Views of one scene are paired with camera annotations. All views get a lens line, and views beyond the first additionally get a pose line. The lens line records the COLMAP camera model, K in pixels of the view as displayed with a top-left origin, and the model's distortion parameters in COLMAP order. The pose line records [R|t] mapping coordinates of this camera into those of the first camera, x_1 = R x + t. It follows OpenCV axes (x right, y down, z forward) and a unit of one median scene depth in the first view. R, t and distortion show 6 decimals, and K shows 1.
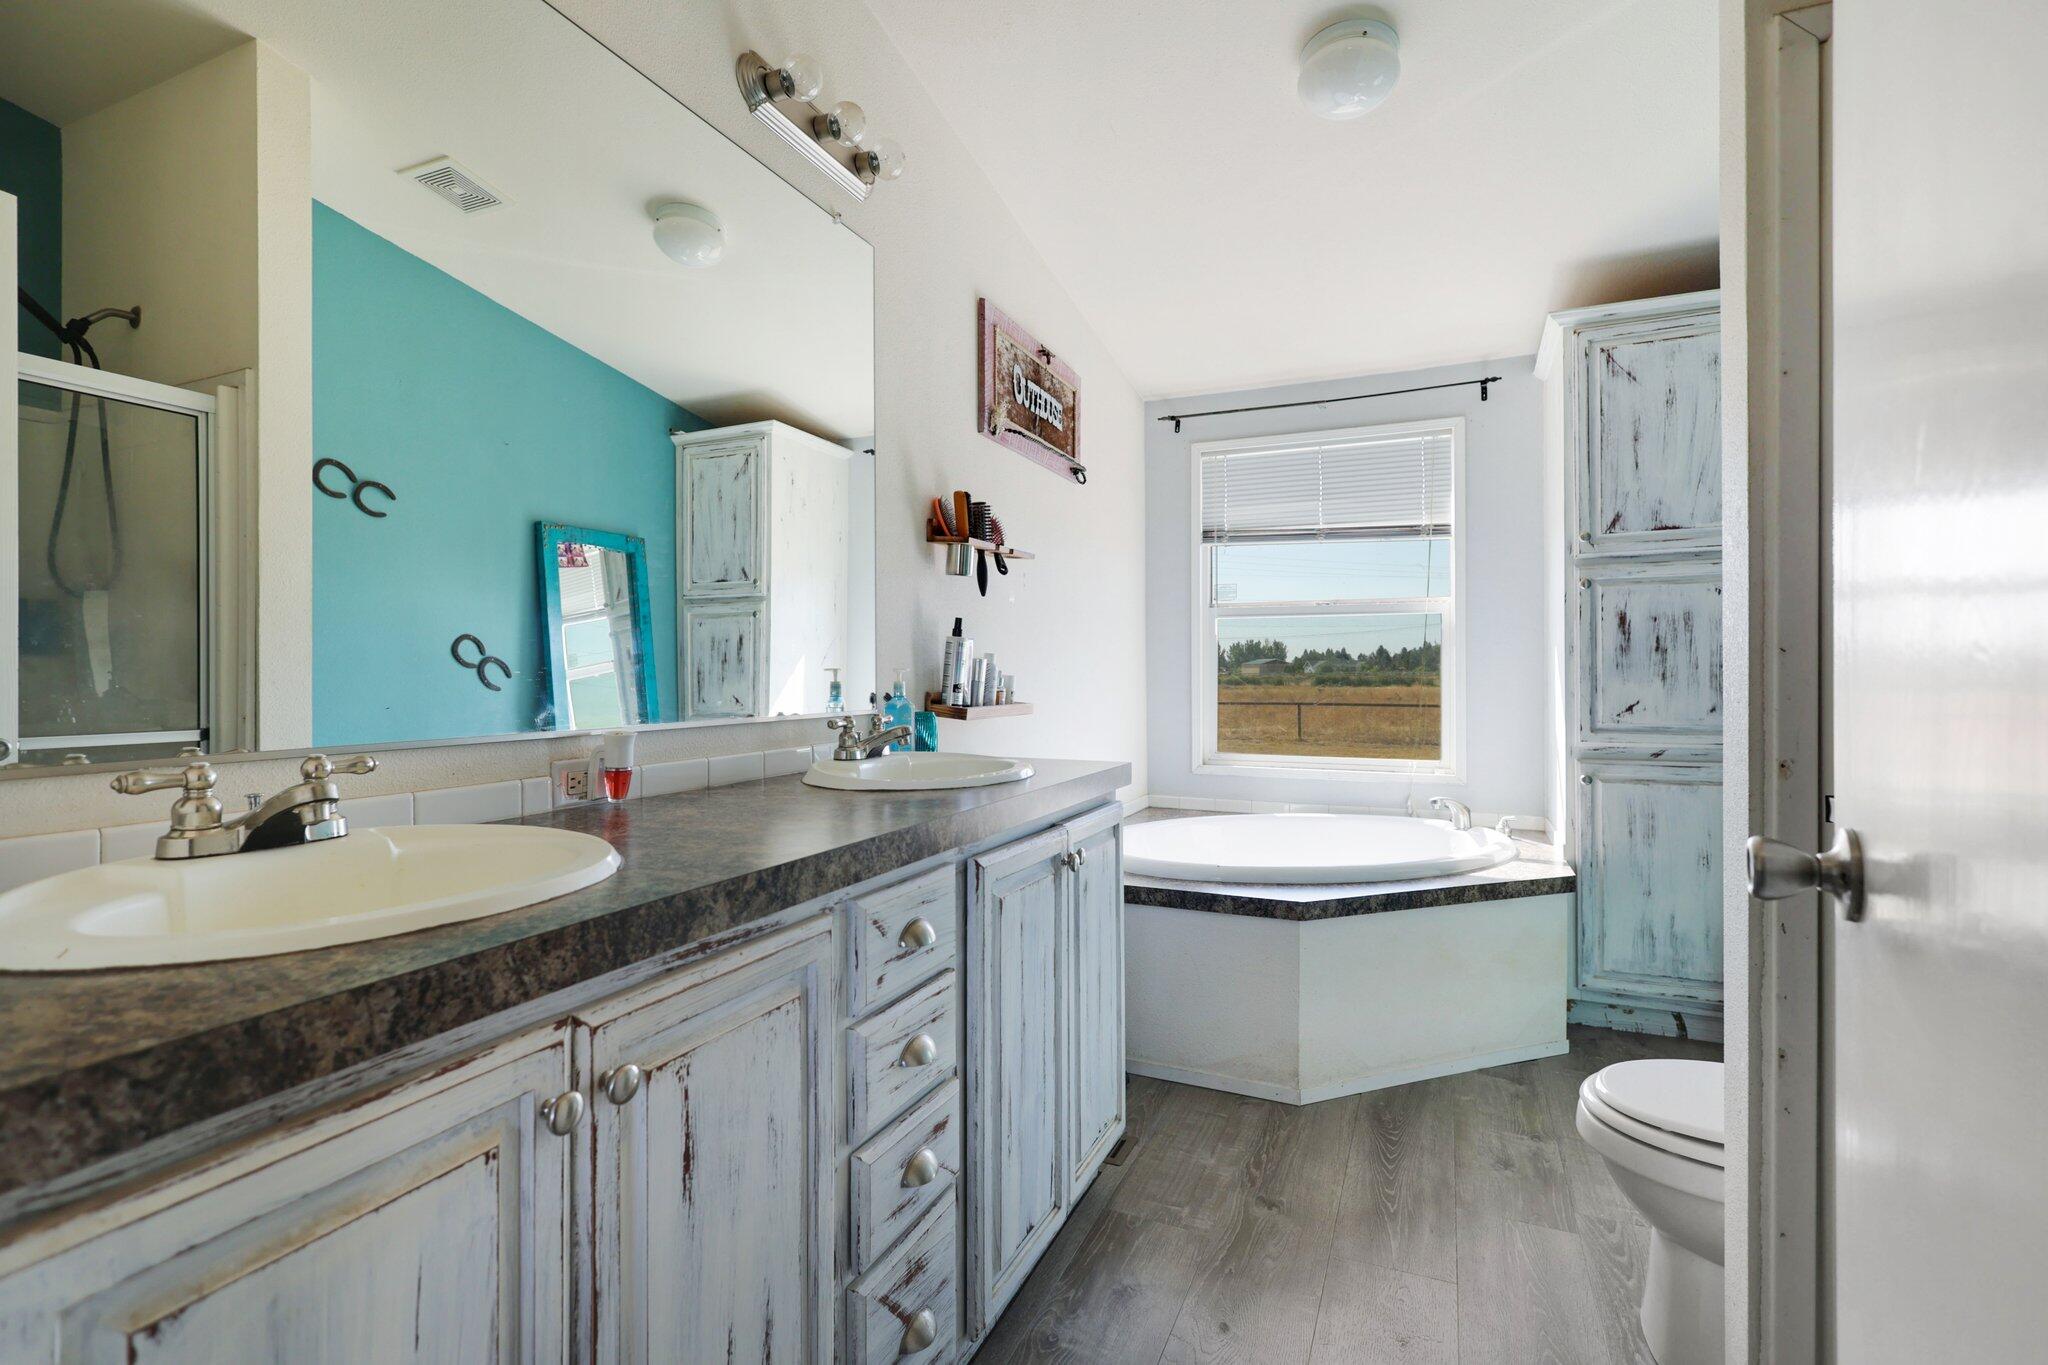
lens RADIAL K [[950.1, 0, 1016.4], [0, 950.1, 676.0], [0, 0, 1]] dist [0.003816, 0.001430]
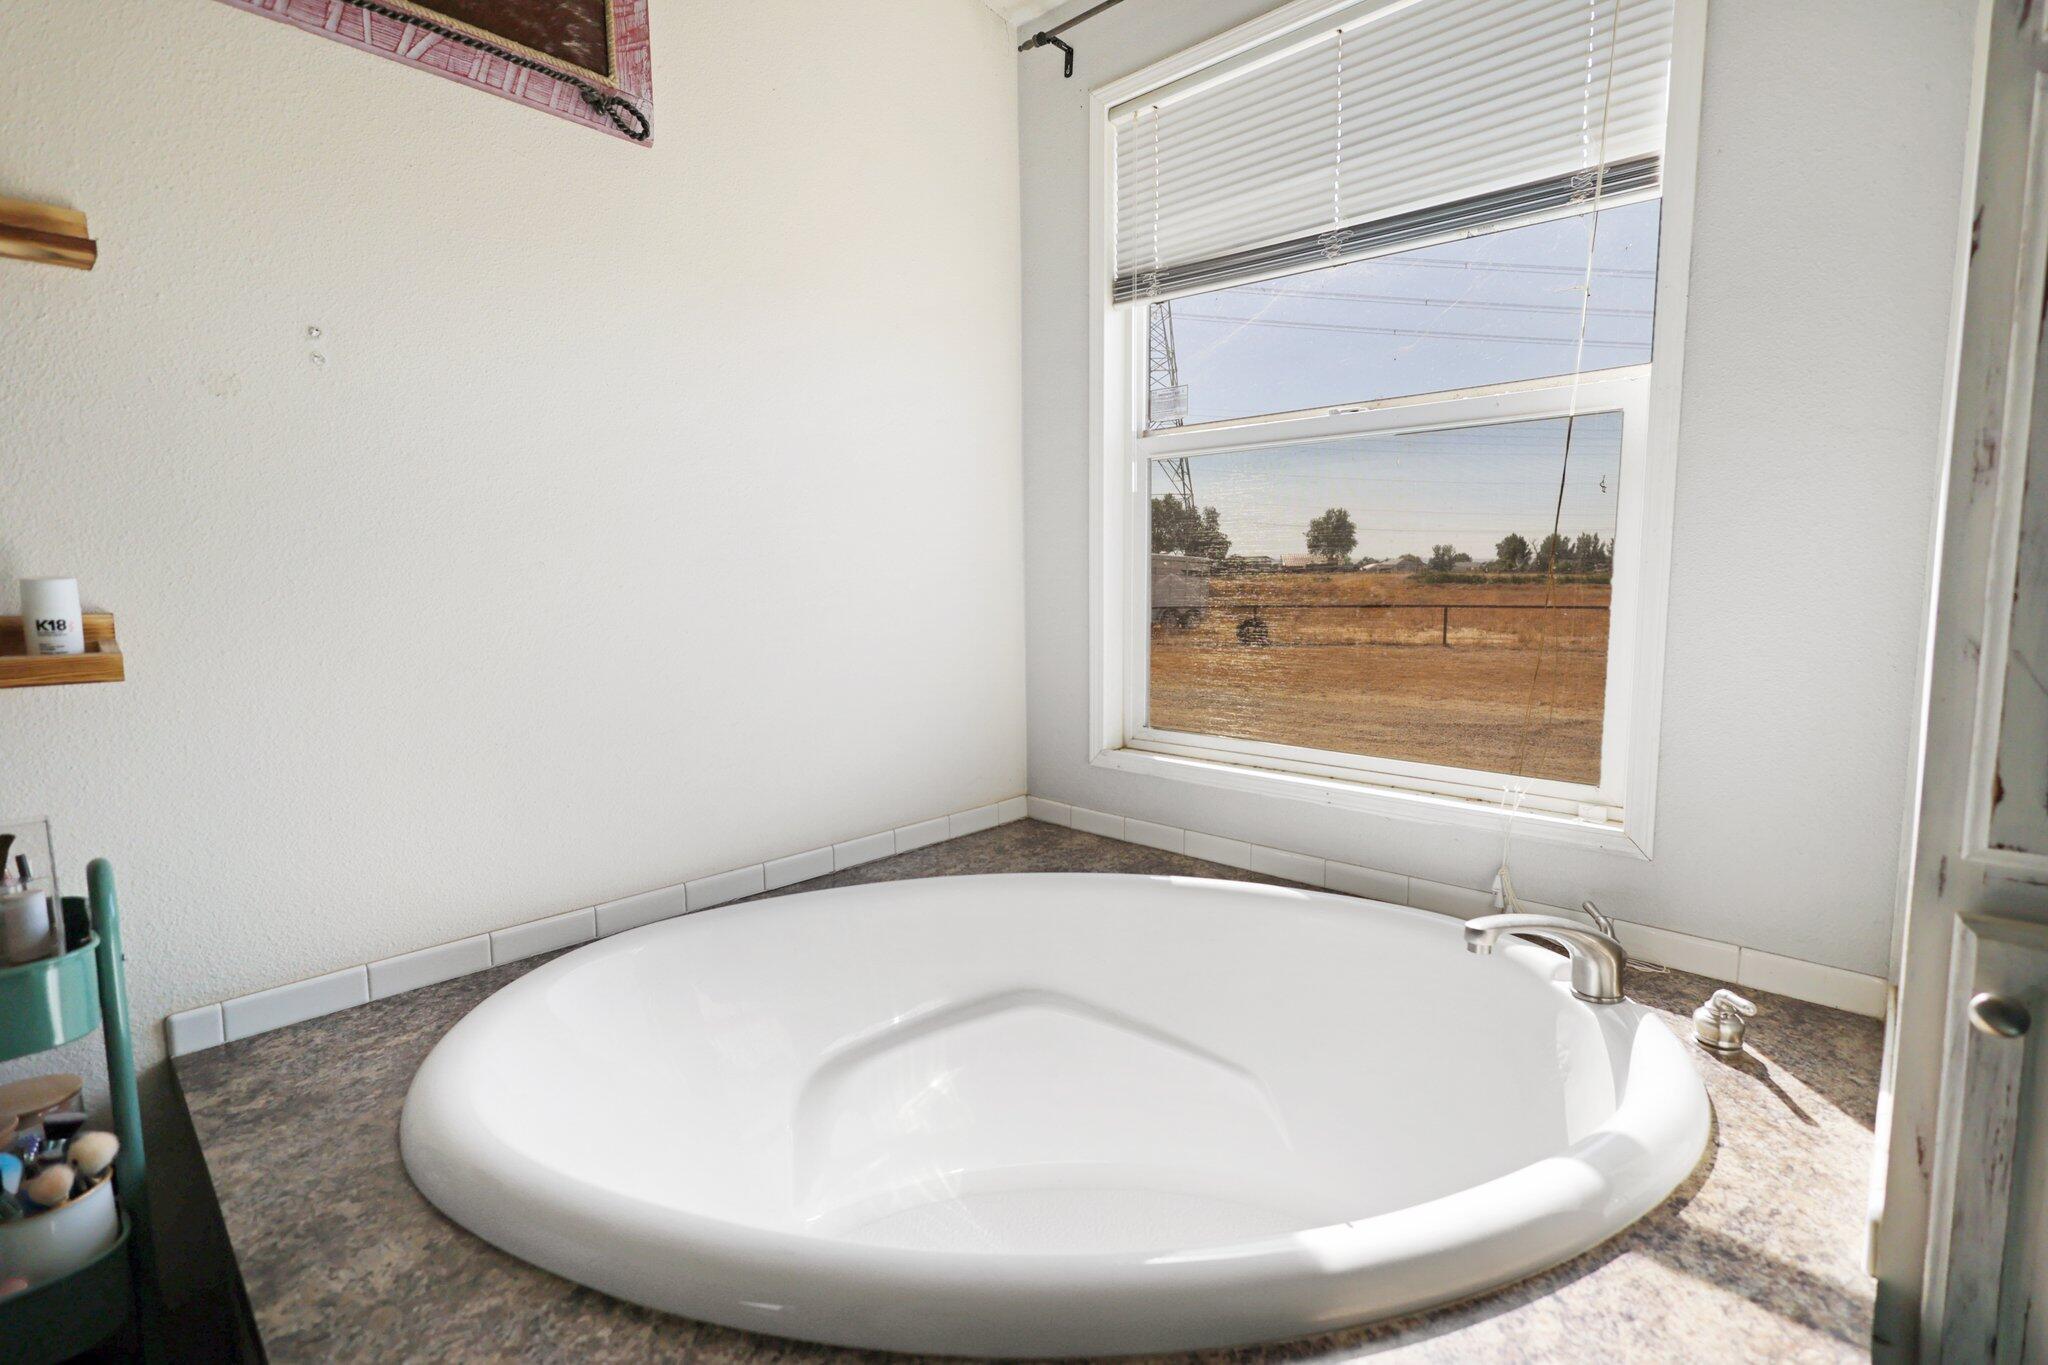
lens RADIAL K [[950.1, 0, 1025.3], [0, 950.1, 677.2], [0, 0, 1]] dist [0.003816, 0.001430]
pose [[0.944238, 0.030719, -0.327826, 0.358719], [0.003443, 0.994663, 0.103121, 0.000439], [0.329244, -0.098499, 0.939093, 0.567781]]
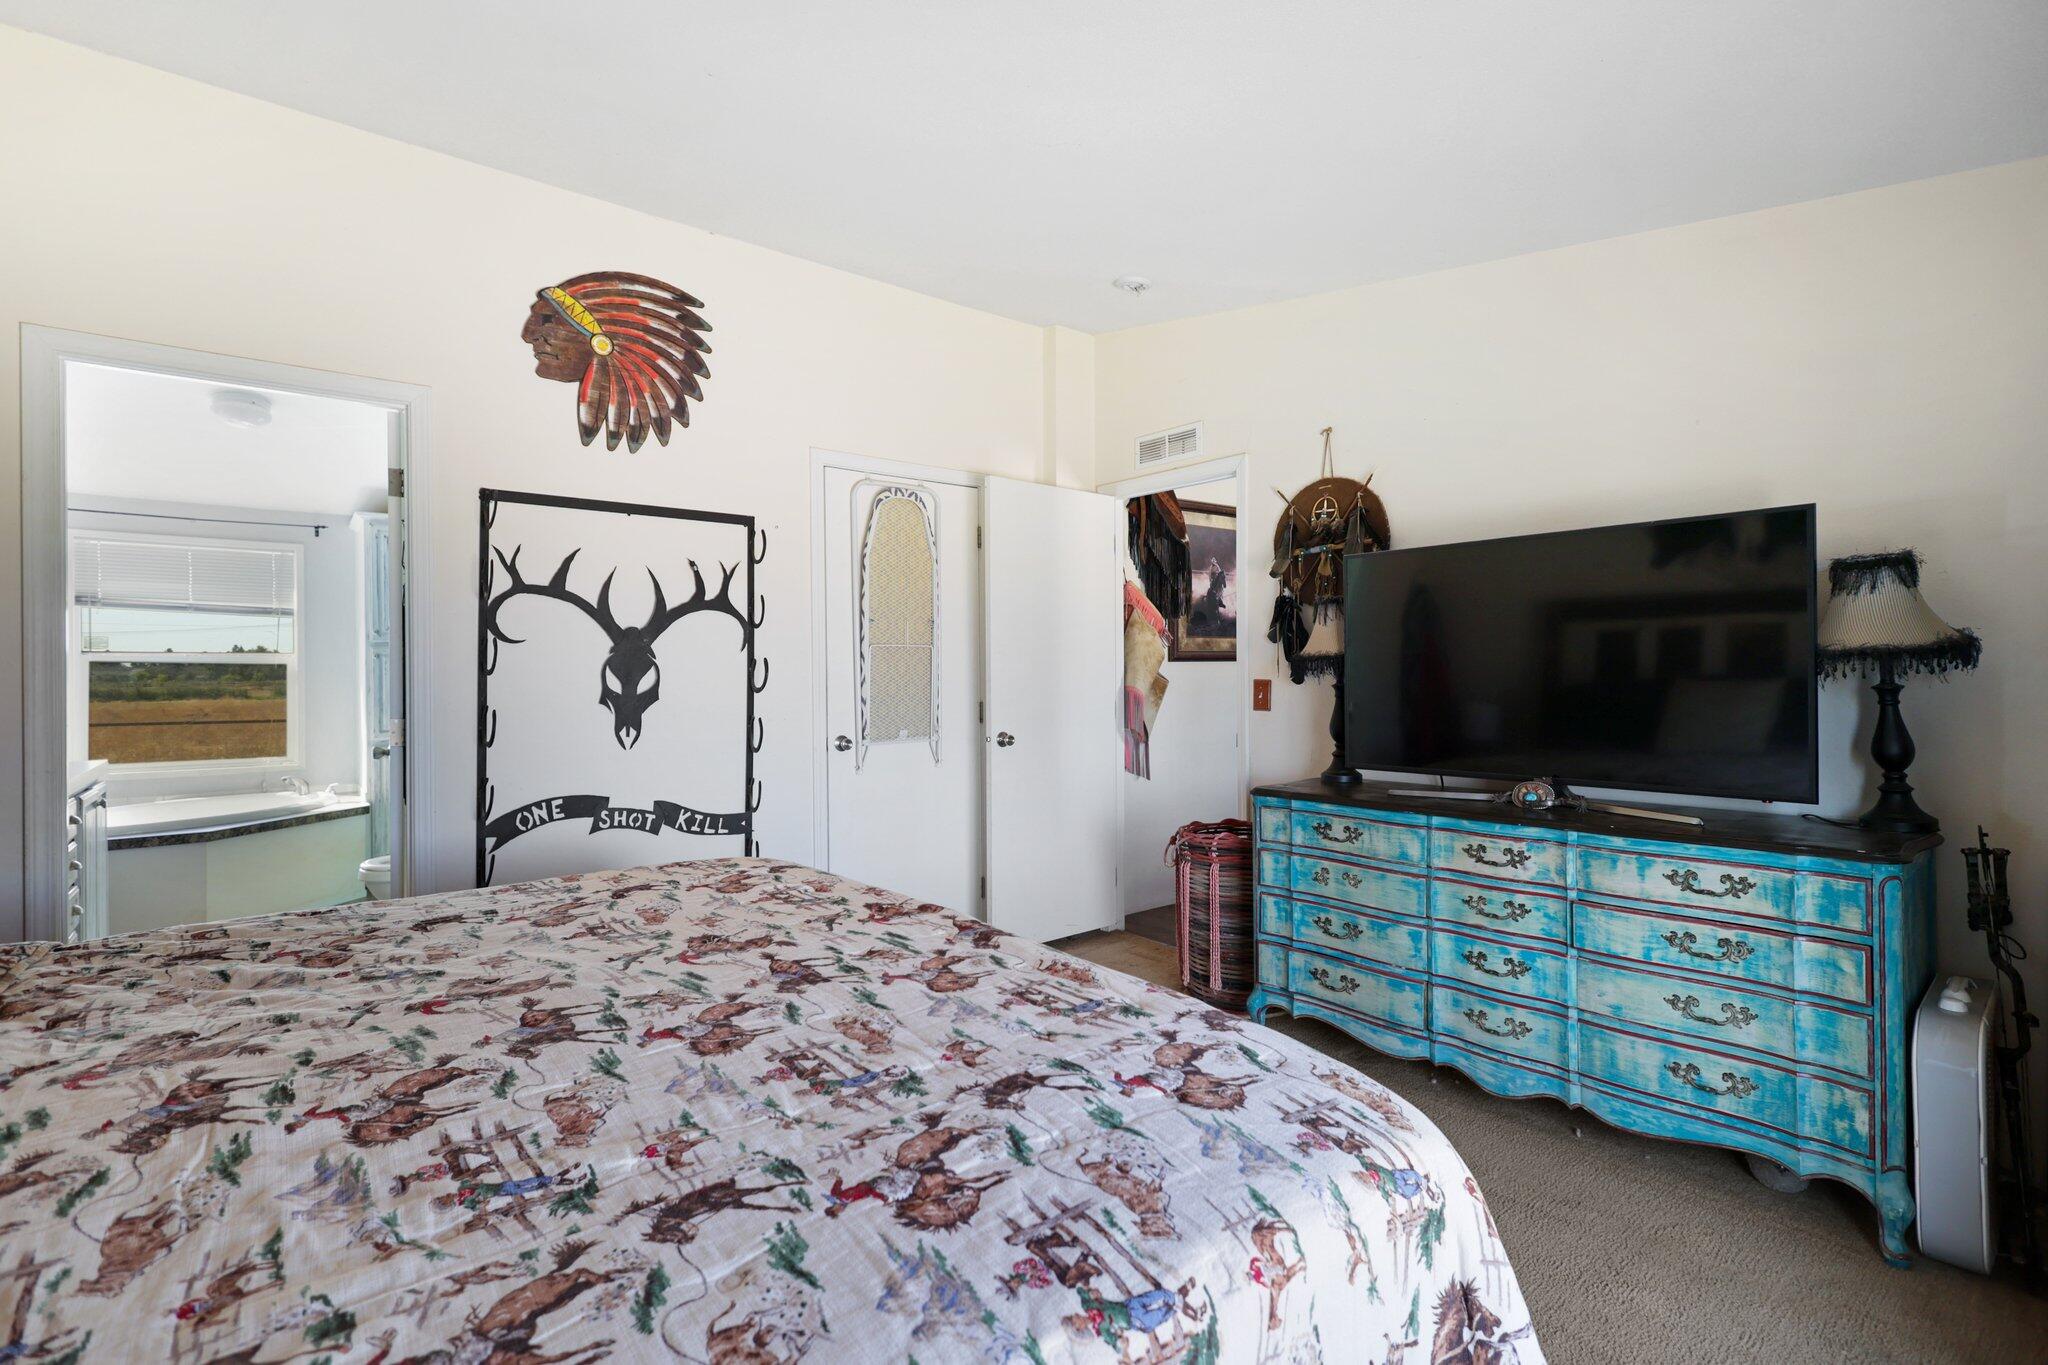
lens RADIAL K [[950.1, 0, 1018.5], [0, 950.1, 675.3], [0, 0, 1]] dist [0.003816, 0.001430]
pose [[0.459999, 0.000390, 0.887920, -0.414921], [0.008385, 0.999953, -0.004784, -0.030107], [-0.887880, 0.009646, 0.459974, -0.837094]]
